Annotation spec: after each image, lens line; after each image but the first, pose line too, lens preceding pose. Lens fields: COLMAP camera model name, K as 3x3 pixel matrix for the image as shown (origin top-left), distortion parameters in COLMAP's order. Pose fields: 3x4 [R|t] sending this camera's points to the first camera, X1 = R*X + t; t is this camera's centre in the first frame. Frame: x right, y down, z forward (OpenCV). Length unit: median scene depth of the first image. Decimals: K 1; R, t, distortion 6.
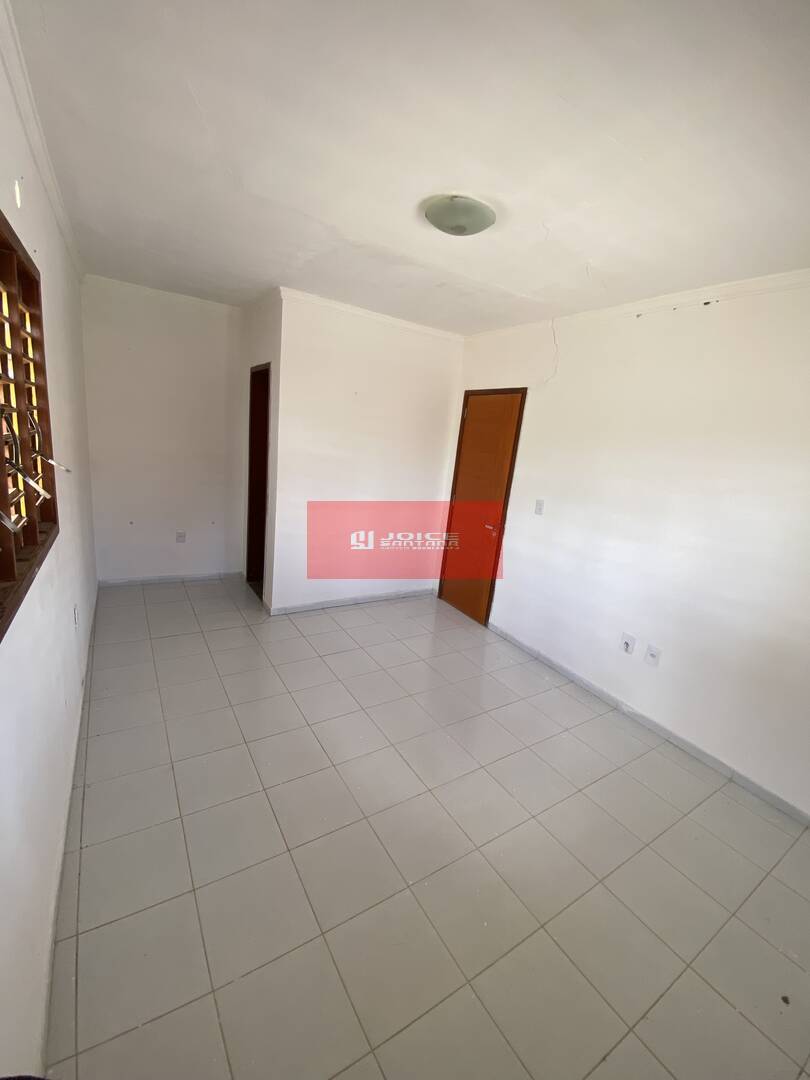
lens RADIAL K [[439.1, 0, 405.0], [0, 439.1, 540.0], [0, 0, 1]] dist [0.000226, -0.000061]
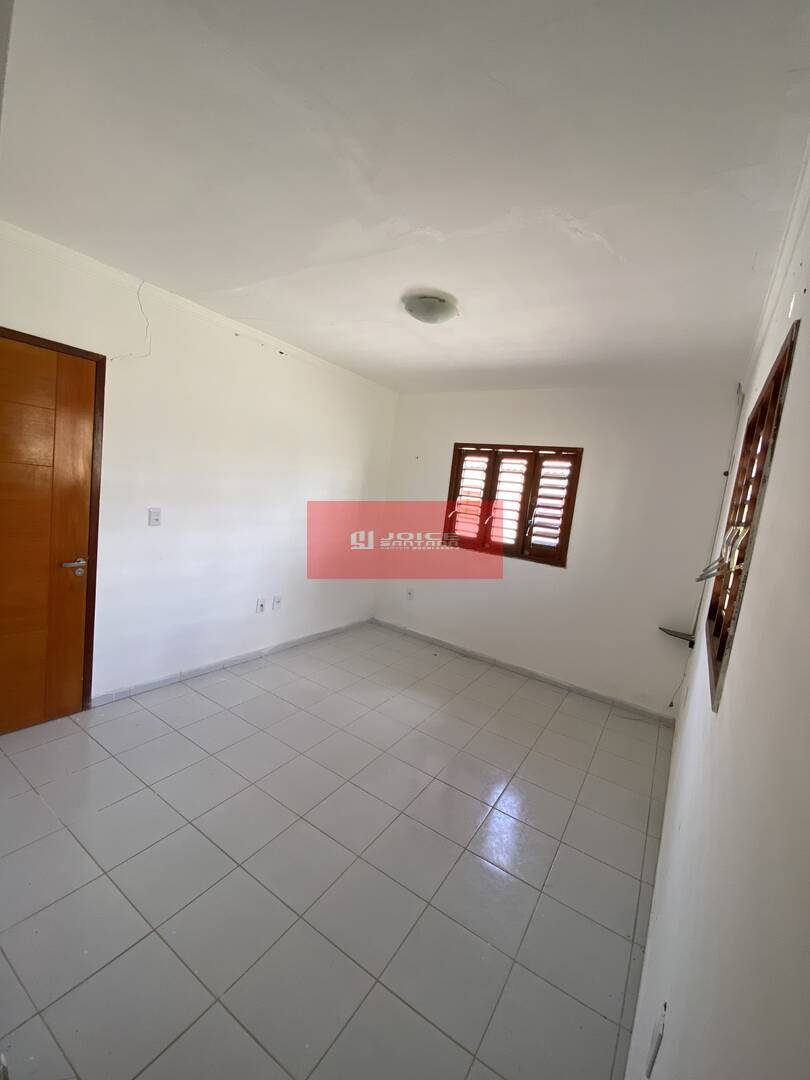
lens RADIAL K [[447.8, 0, 405.0], [0, 447.8, 540.0], [0, 0, 1]] dist [-0.035340, 0.000011]
pose [[-0.425061, -0.260518, 0.866864, -0.640829], [0.041604, 0.951052, 0.306219, -0.278403], [-0.904208, 0.166226, -0.393416, 0.945209]]
